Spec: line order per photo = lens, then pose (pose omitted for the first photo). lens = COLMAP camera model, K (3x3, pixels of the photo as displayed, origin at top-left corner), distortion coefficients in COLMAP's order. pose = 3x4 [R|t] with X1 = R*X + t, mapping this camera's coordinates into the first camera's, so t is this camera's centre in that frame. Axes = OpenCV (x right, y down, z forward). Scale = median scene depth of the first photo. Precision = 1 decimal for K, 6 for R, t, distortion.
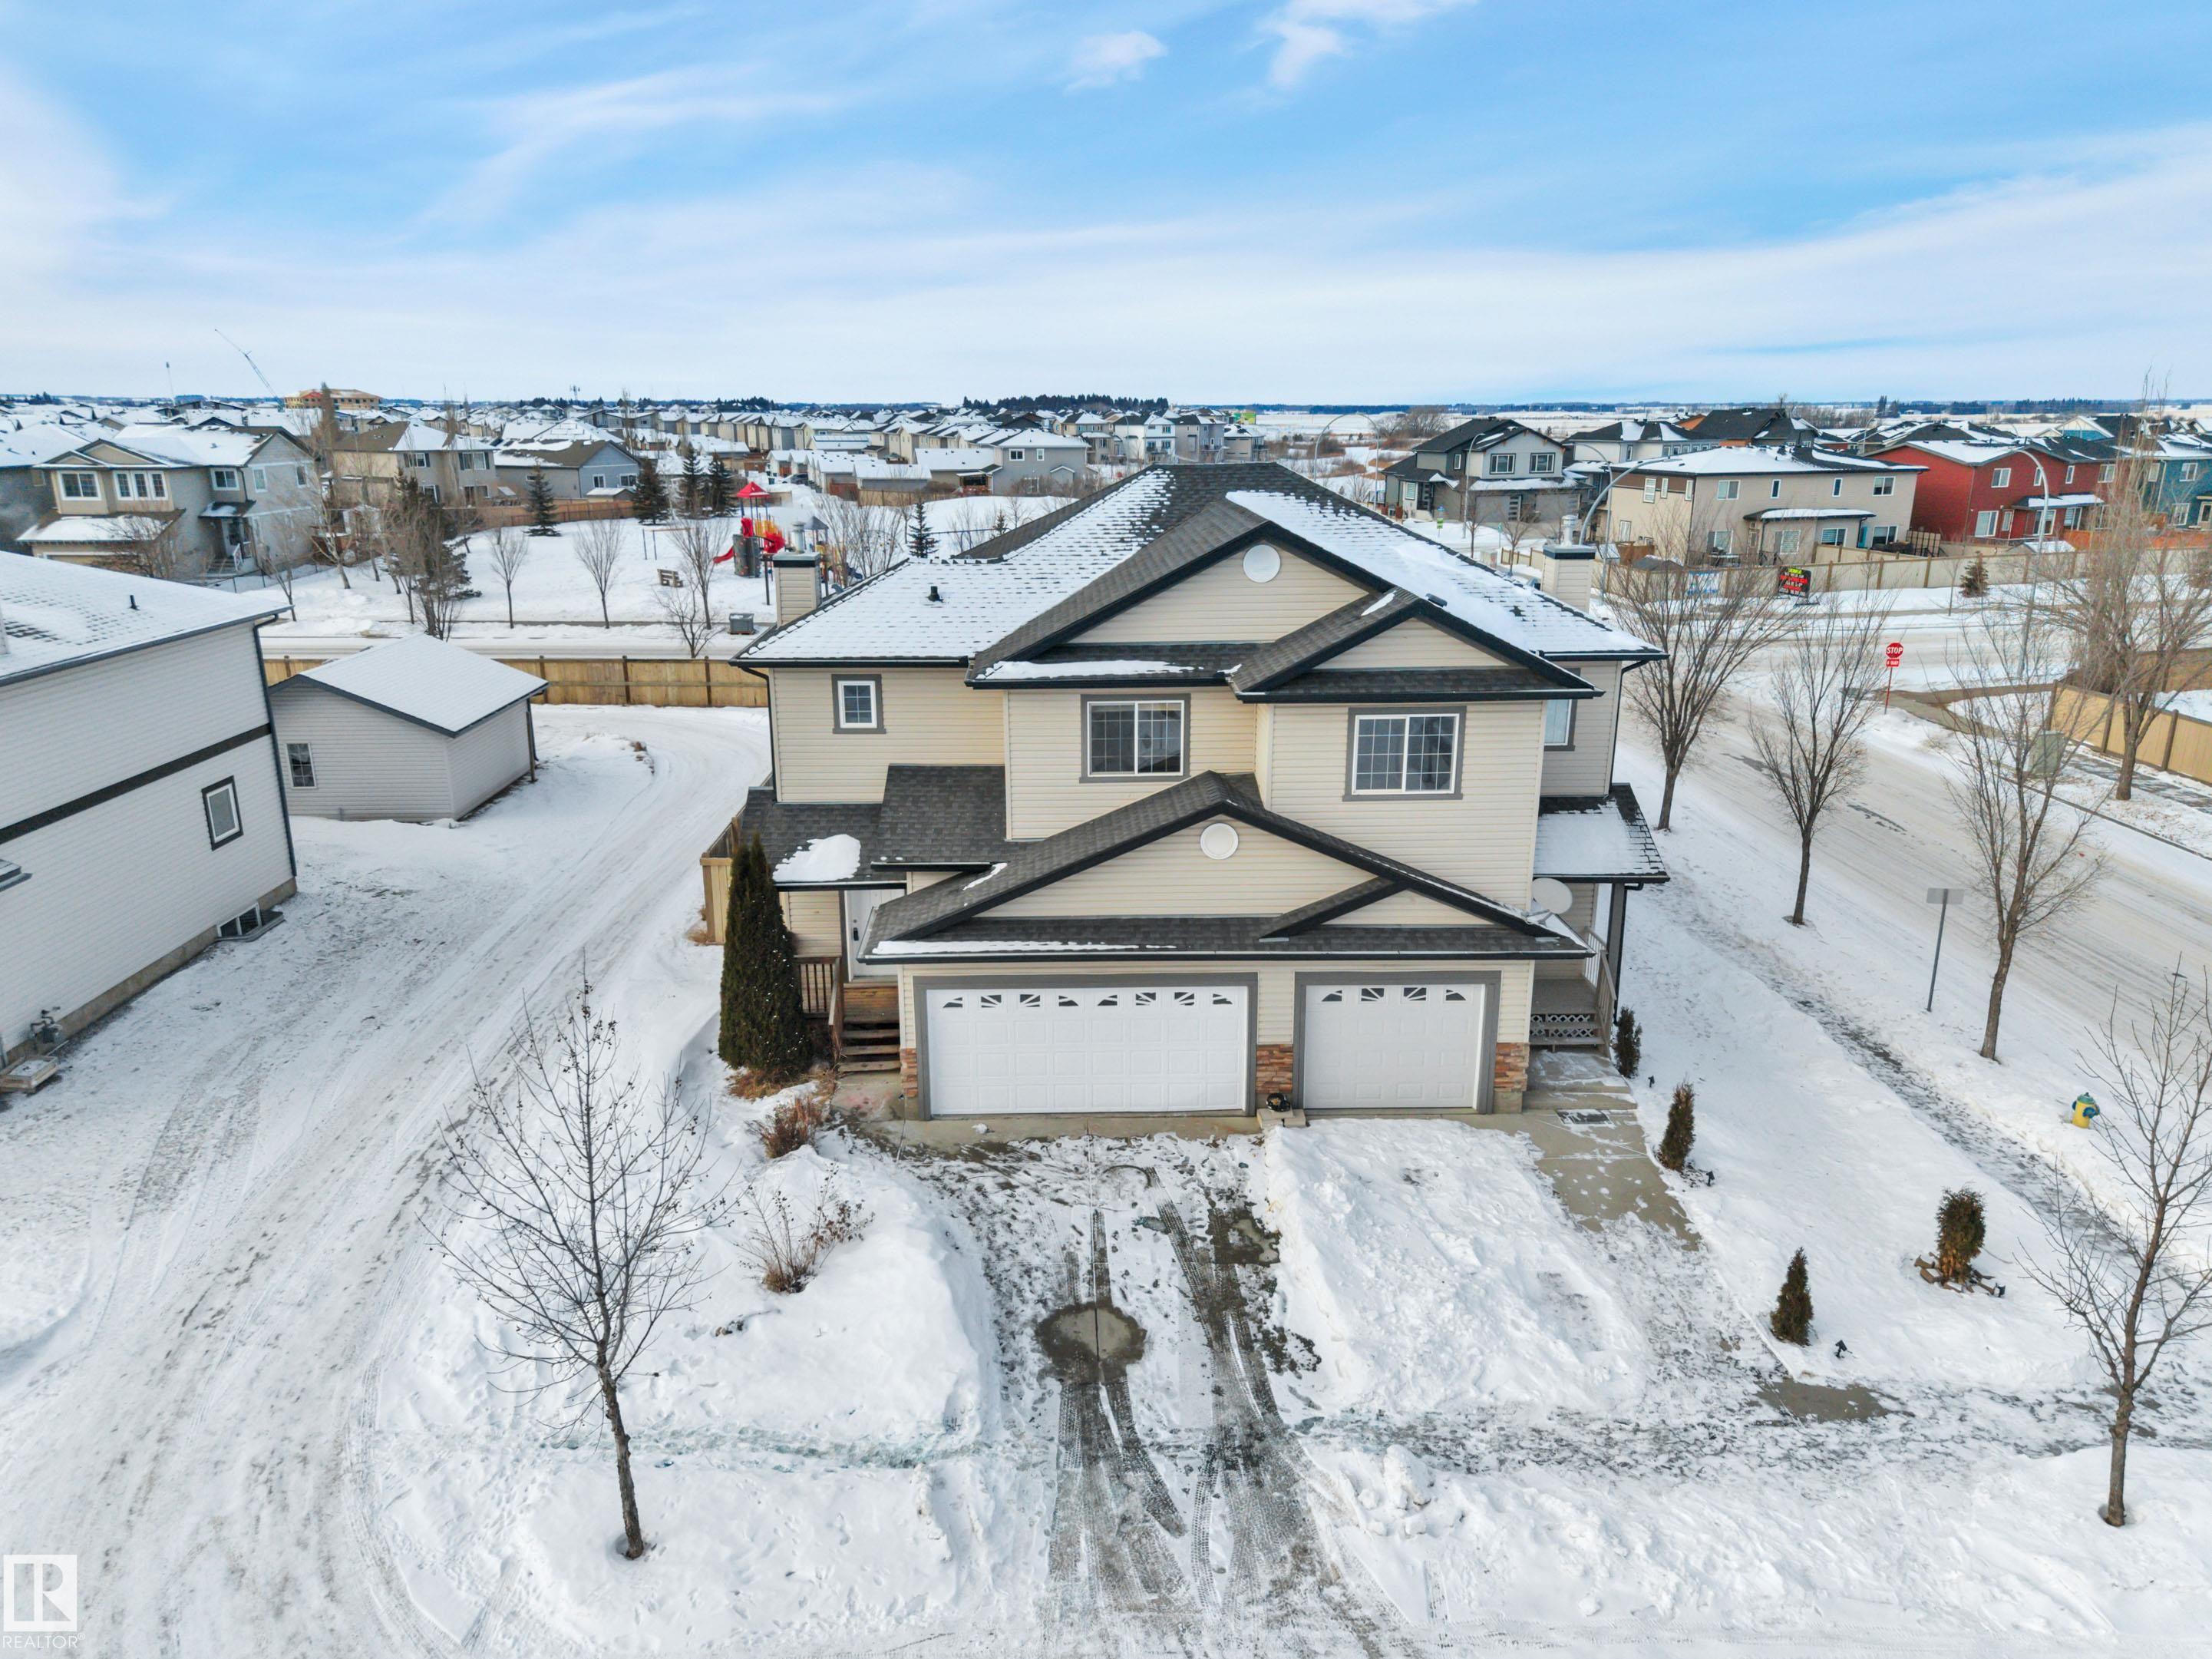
lens RADIAL K [[1473.4, 0, 1112.0], [0, 1473.4, 836.8], [0, 0, 1]] dist [0.074037, -0.058621]
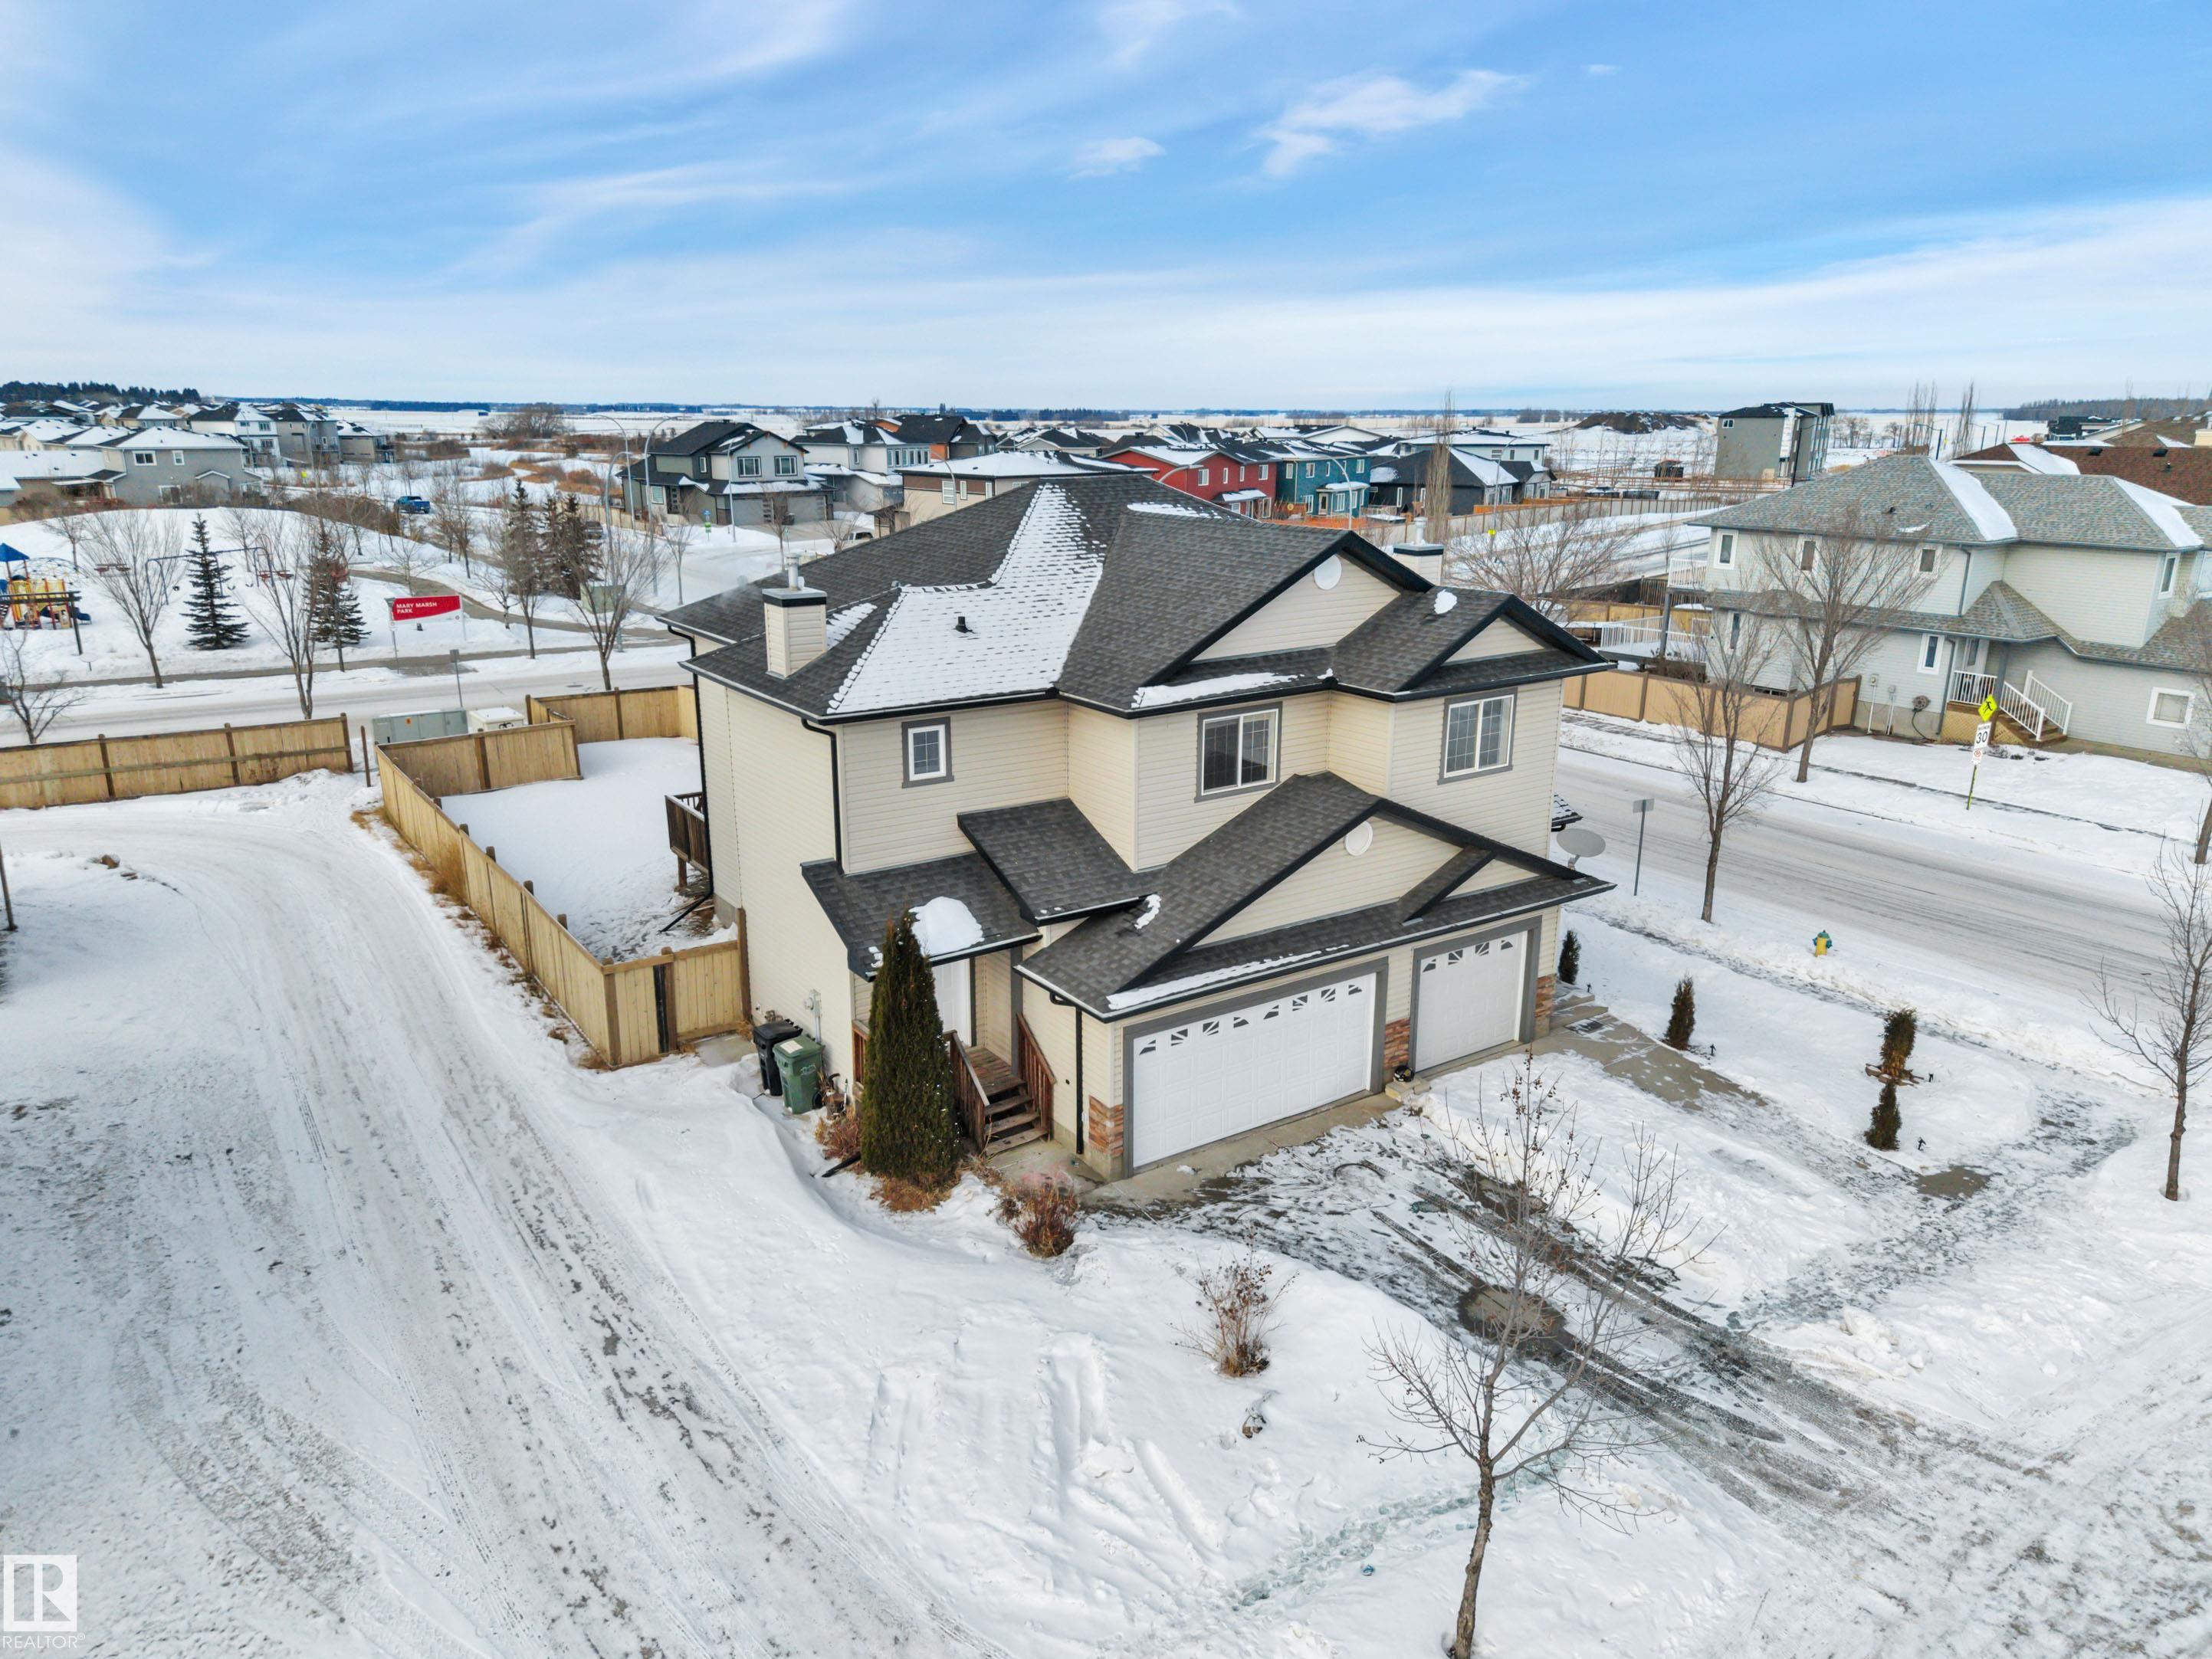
lens RADIAL K [[1473.1, 0, 1112.0], [0, 1473.1, 836.8], [0, 0, 1]] dist [0.074037, -0.058621]
pose [[0.840646, -0.145676, 0.521626, -0.597936], [0.145800, 0.988461, 0.041082, -0.064166], [-0.521591, 0.041518, 0.852185, 0.192337]]
